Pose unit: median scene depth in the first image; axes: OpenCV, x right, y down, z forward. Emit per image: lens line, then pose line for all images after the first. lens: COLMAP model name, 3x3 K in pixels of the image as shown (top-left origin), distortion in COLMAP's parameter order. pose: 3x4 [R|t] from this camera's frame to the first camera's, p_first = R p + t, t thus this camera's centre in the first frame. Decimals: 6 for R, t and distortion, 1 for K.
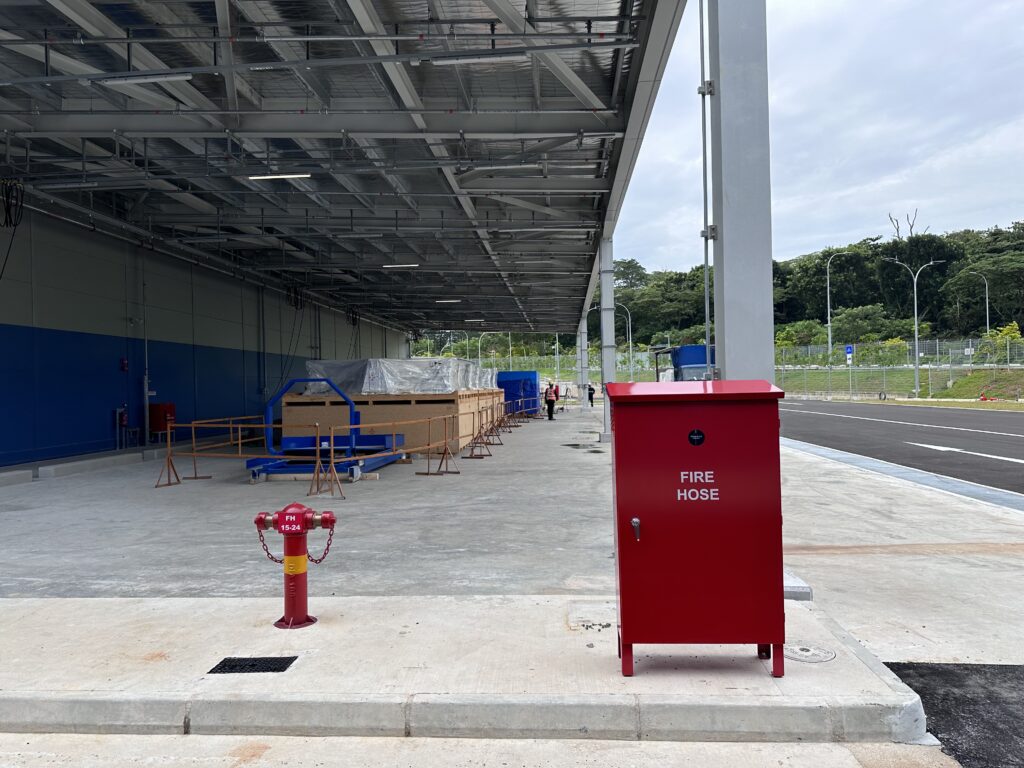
lens RADIAL K [[721.9, 0, 512.0], [0, 721.9, 384.0], [0, 0, 1]] dist [0.061004, -0.124472]
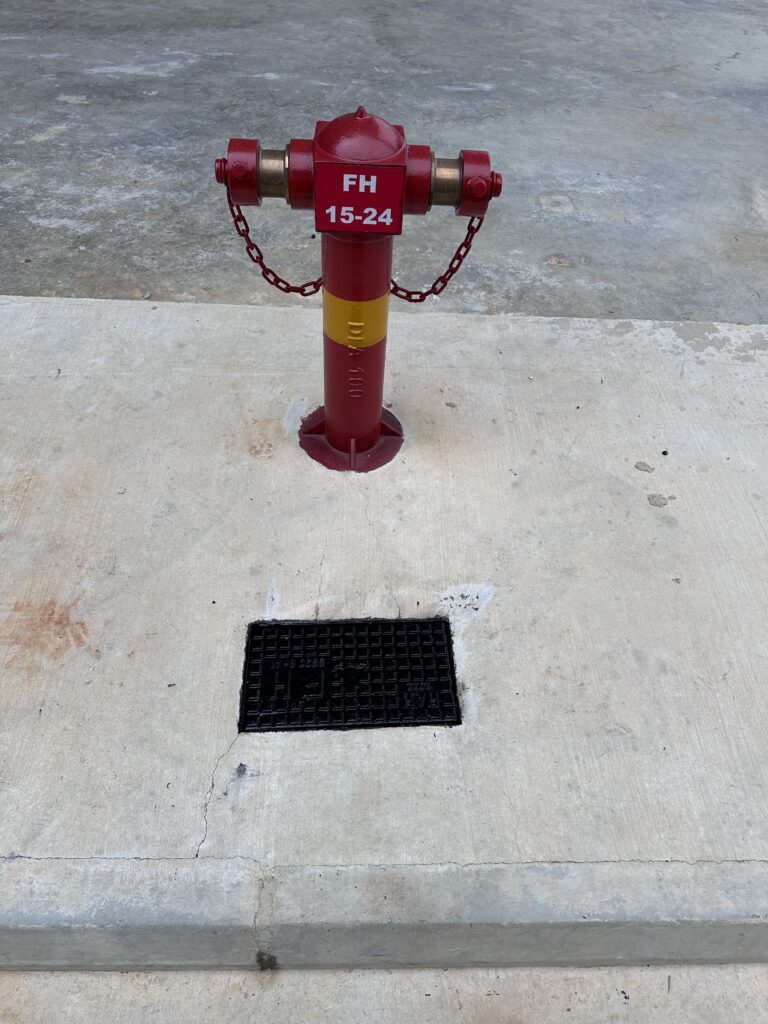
lens RADIAL K [[721.9, 0, 384.0], [0, 721.9, 512.0], [0, 0, 1]] dist [0.061004, -0.124472]
pose [[0.993379, -0.019008, 0.113302, -0.348940], [-0.075458, 0.635709, 0.768232, 0.053106], [-0.086629, -0.771695, 0.630066, 0.768691]]
